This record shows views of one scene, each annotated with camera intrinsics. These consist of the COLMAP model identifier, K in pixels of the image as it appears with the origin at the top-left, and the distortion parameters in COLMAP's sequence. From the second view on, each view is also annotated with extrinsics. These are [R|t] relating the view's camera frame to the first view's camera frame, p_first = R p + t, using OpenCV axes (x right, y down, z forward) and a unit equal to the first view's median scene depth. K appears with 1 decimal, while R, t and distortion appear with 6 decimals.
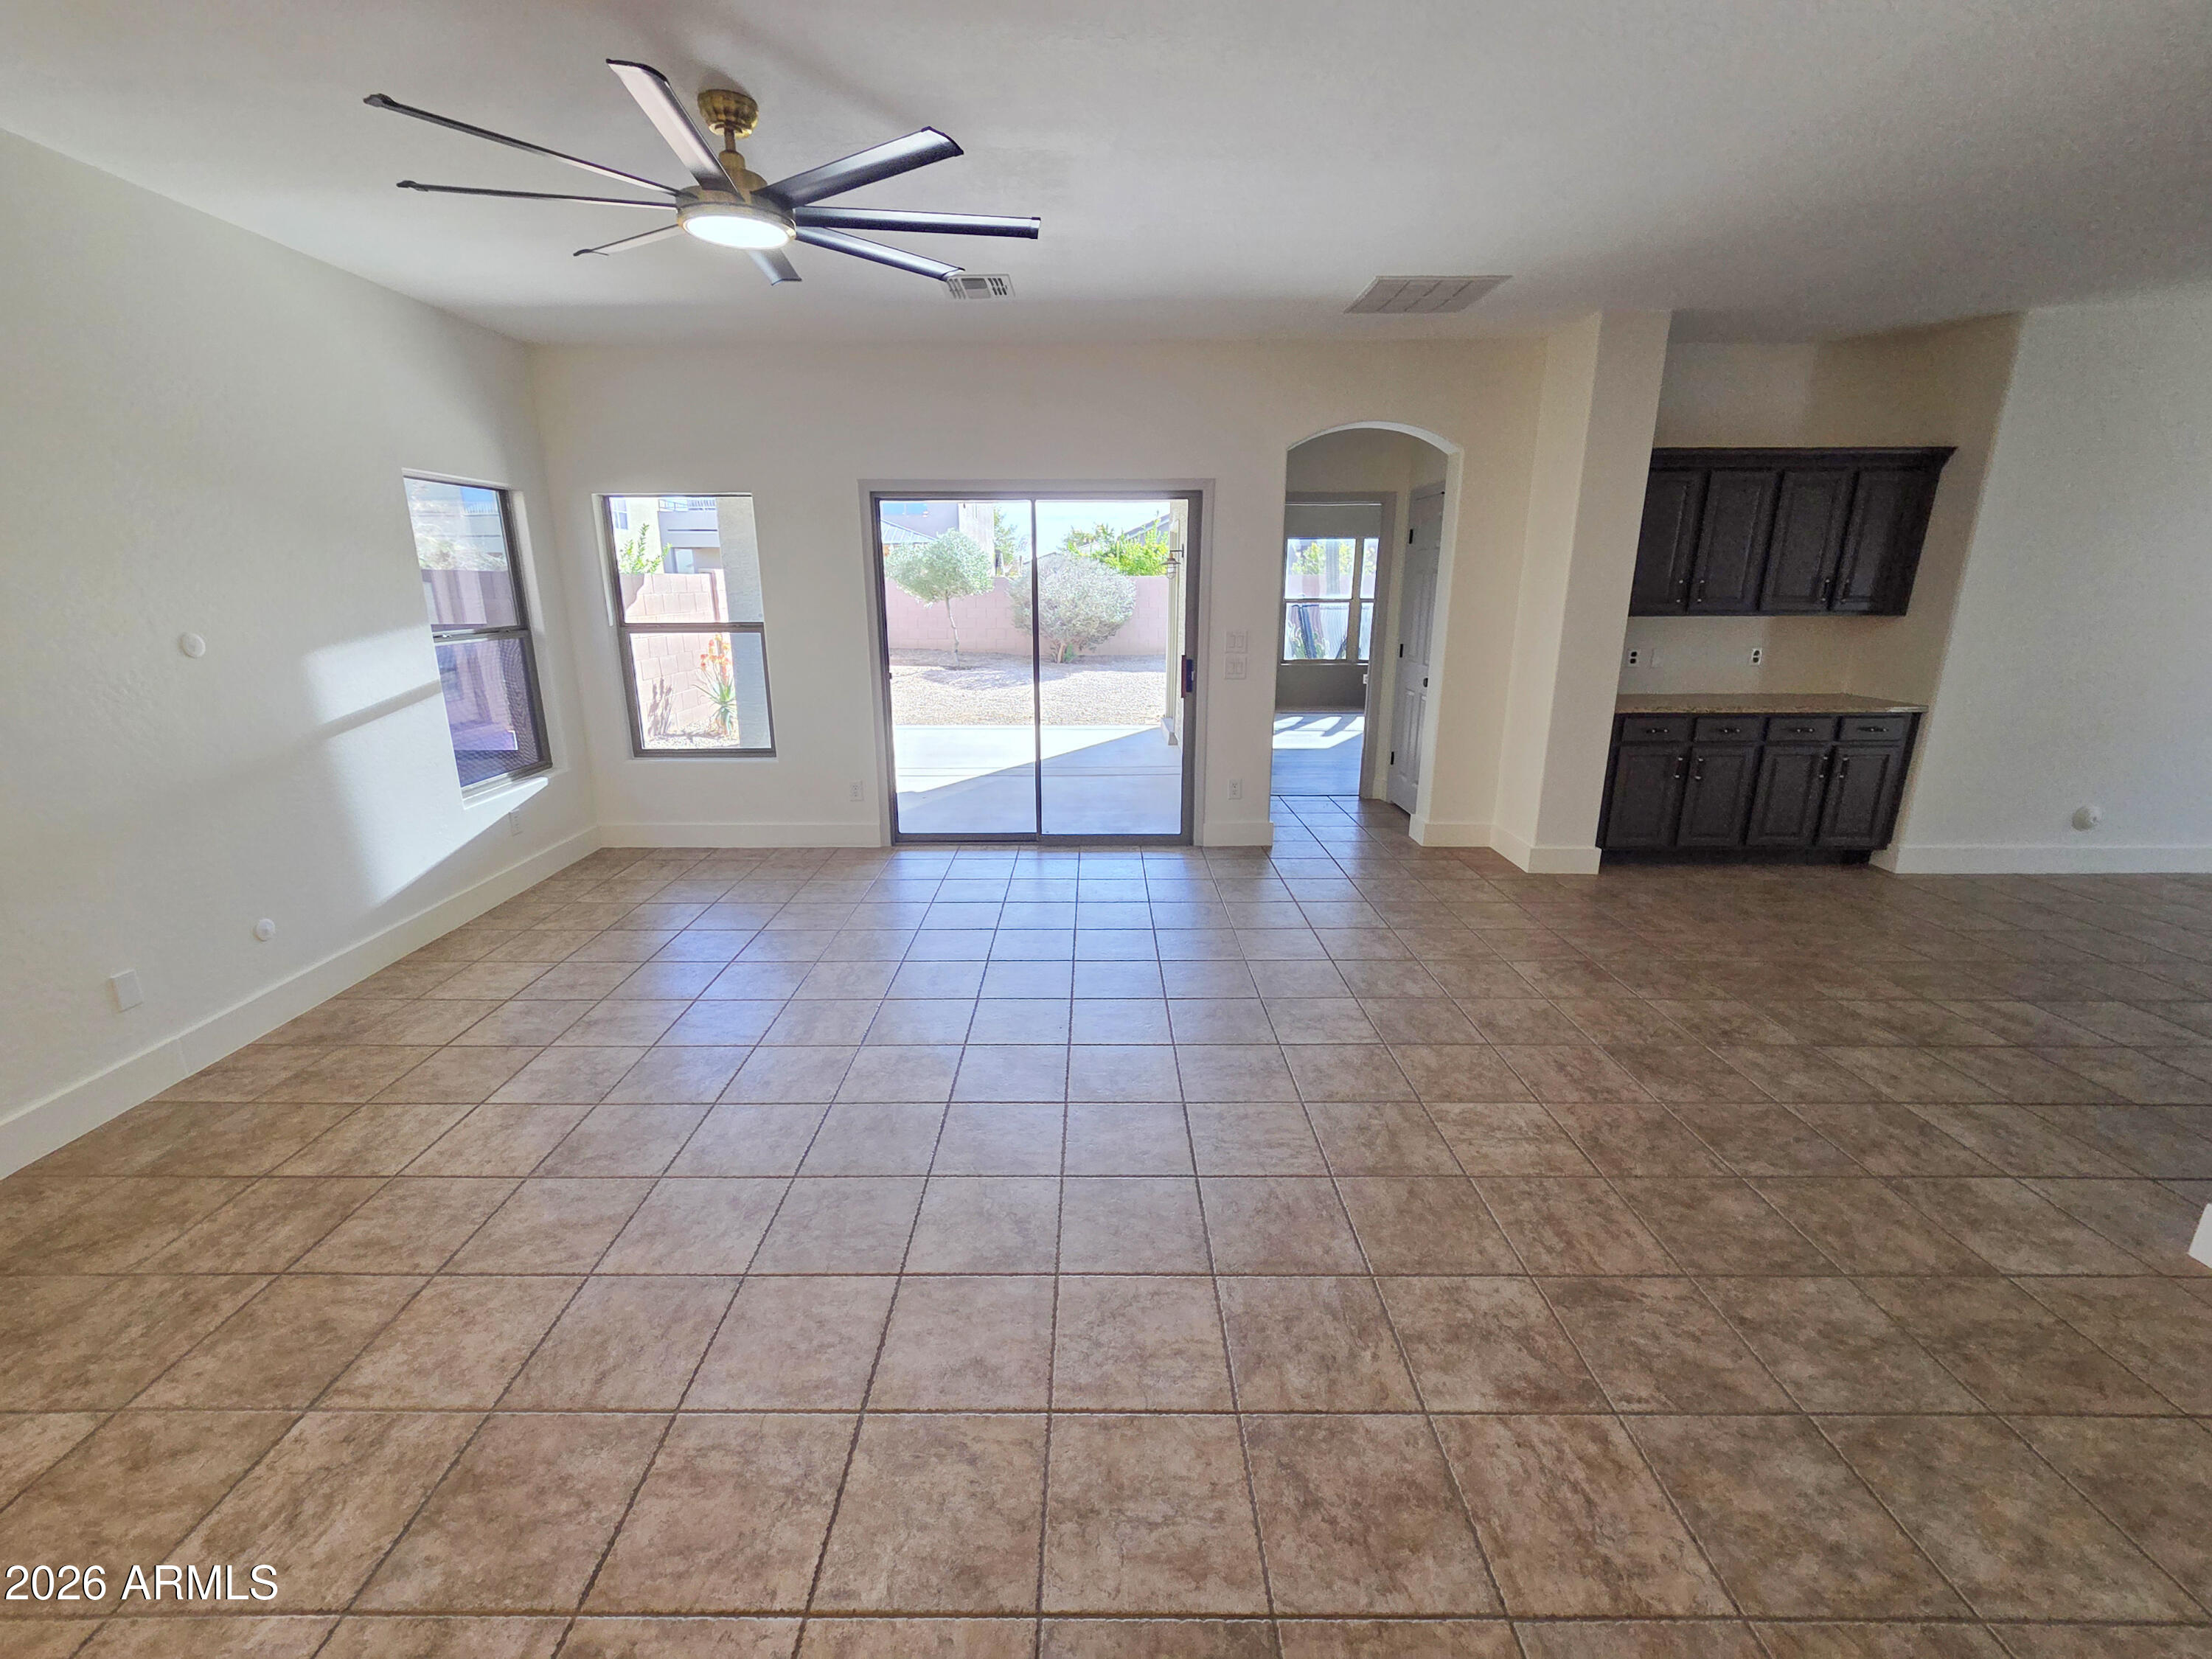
lens RADIAL K [[870.9, 0, 1097.6], [0, 870.9, 792.8], [0, 0, 1]] dist [-0.001008, -0.000086]
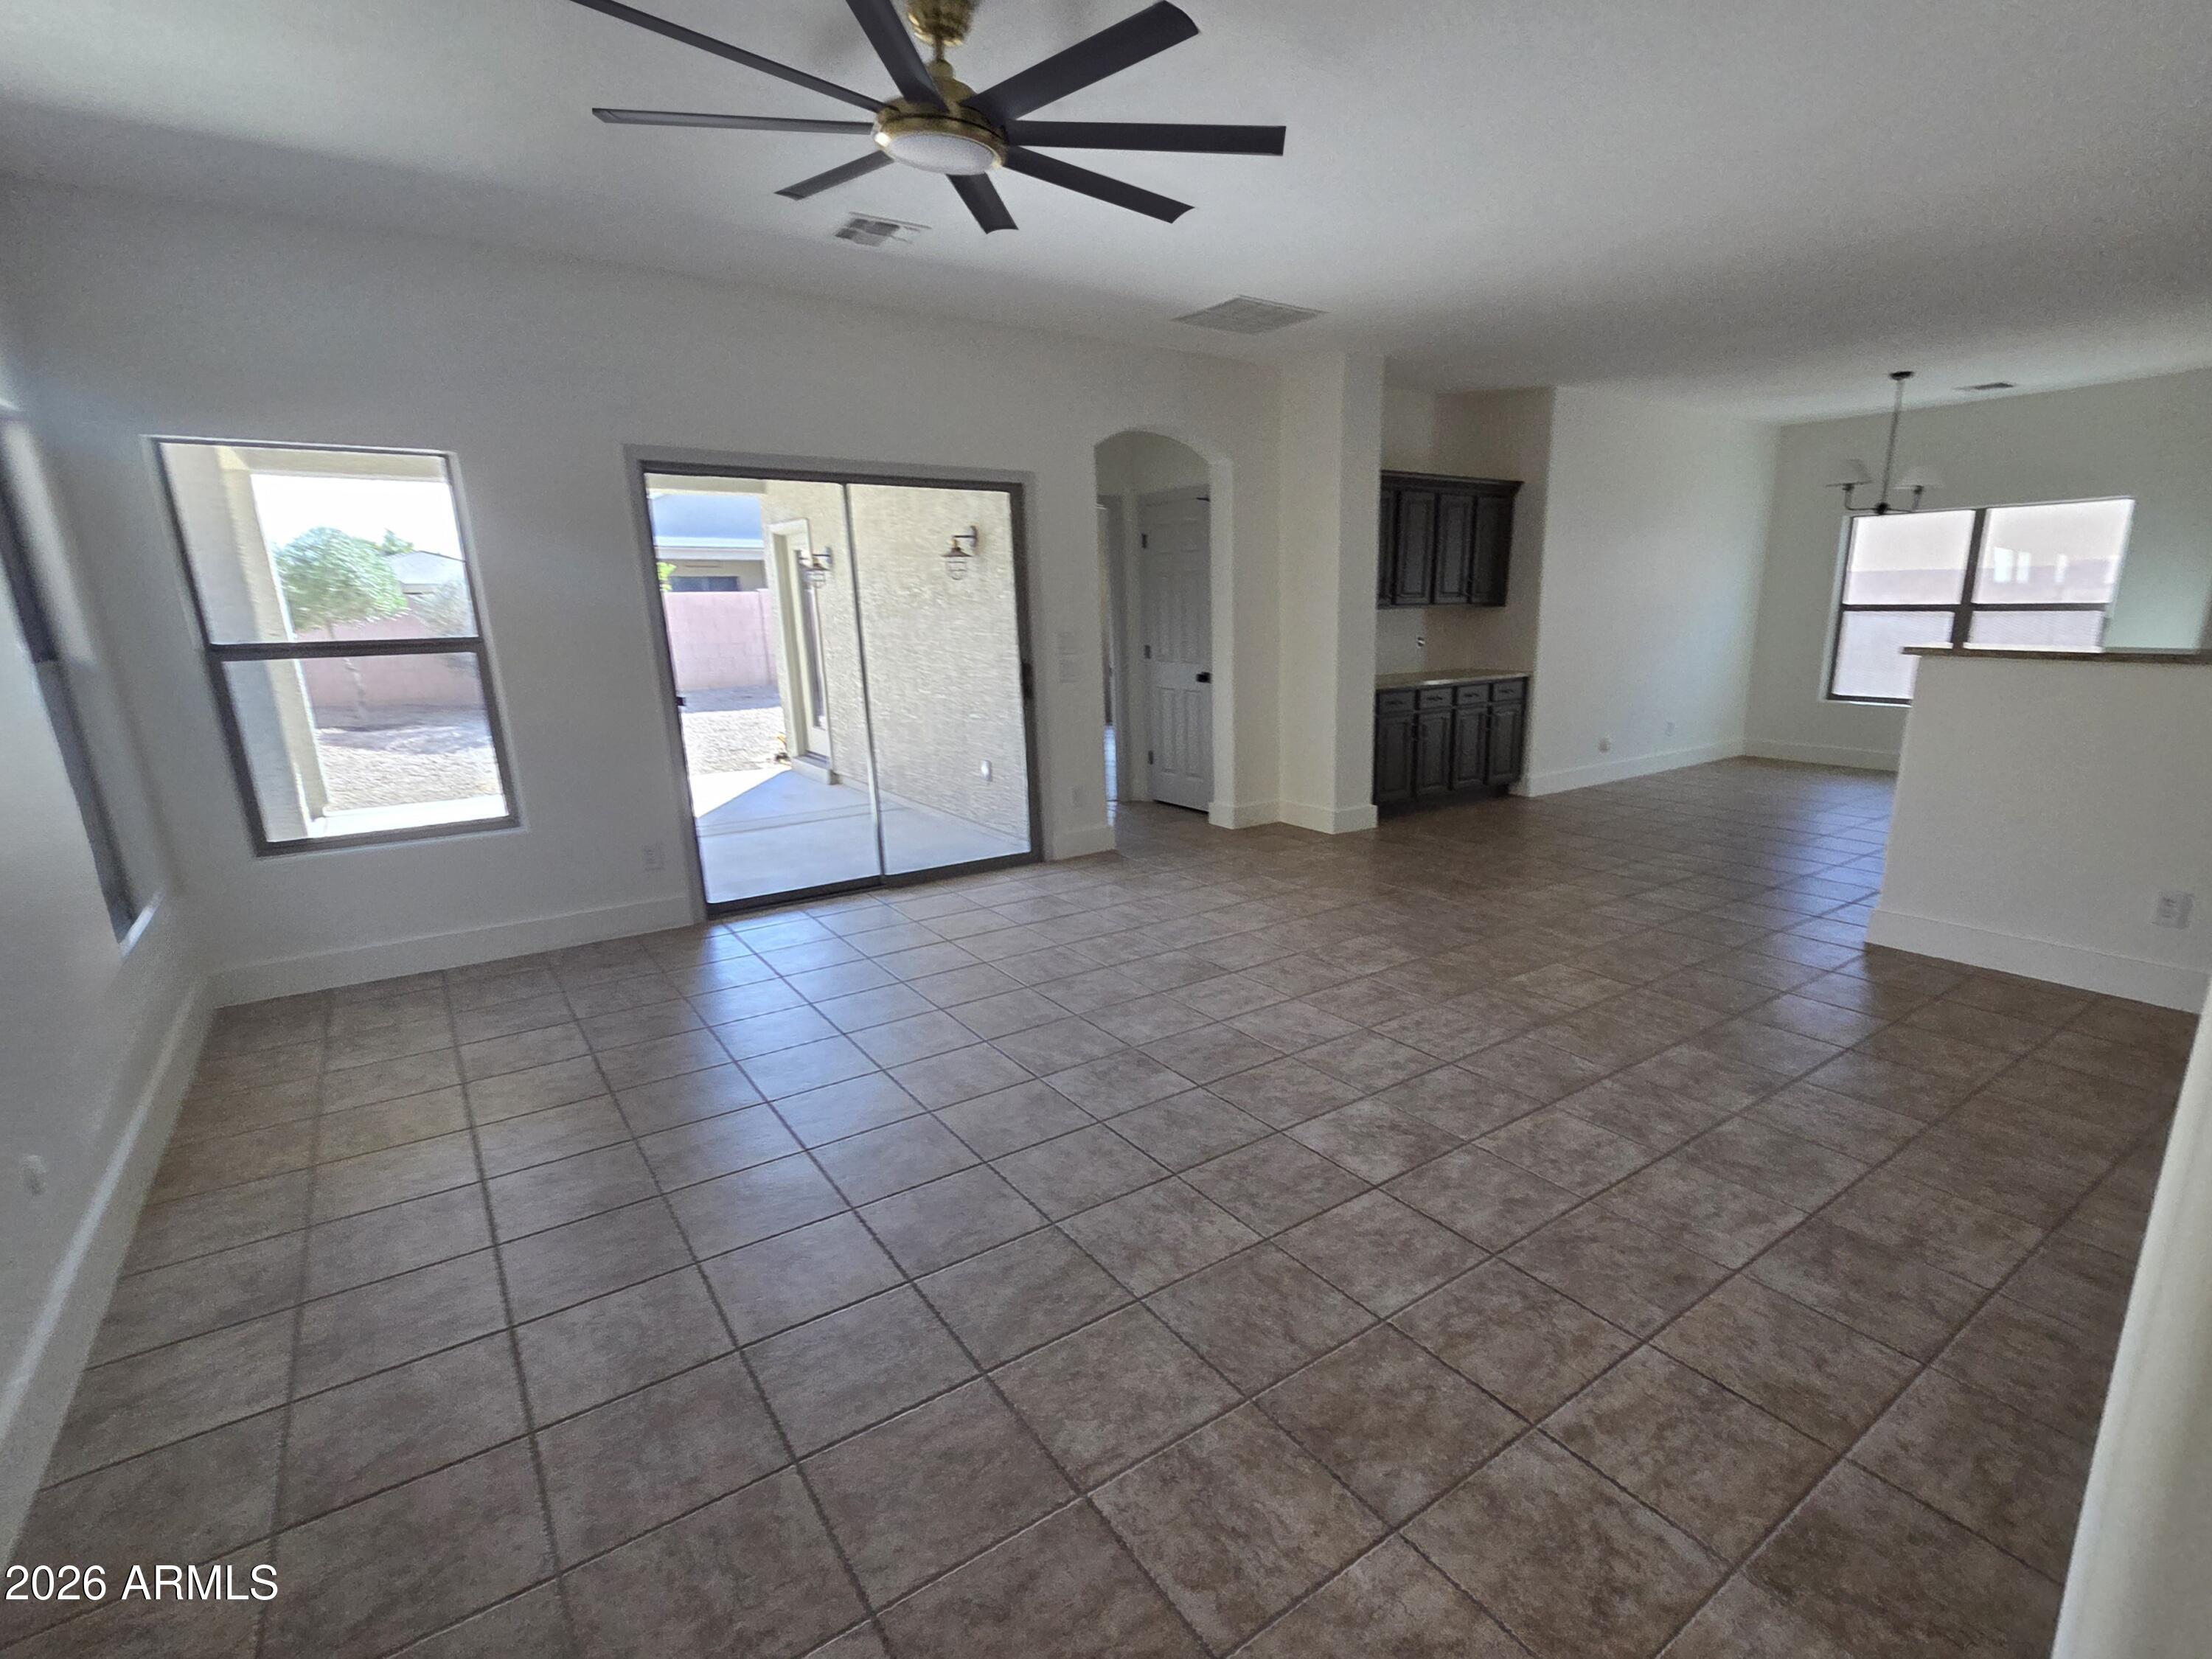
lens RADIAL K [[1038.4, 0, 1106.0], [0, 1038.4, 829.5], [0, 0, 1]] dist [-0.002296, -0.000591]
pose [[0.821184, -0.130689, 0.555497, -0.516666], [0.146292, 0.989105, 0.016439, 0.020513], [-0.551593, 0.067765, 0.831356, 0.038357]]
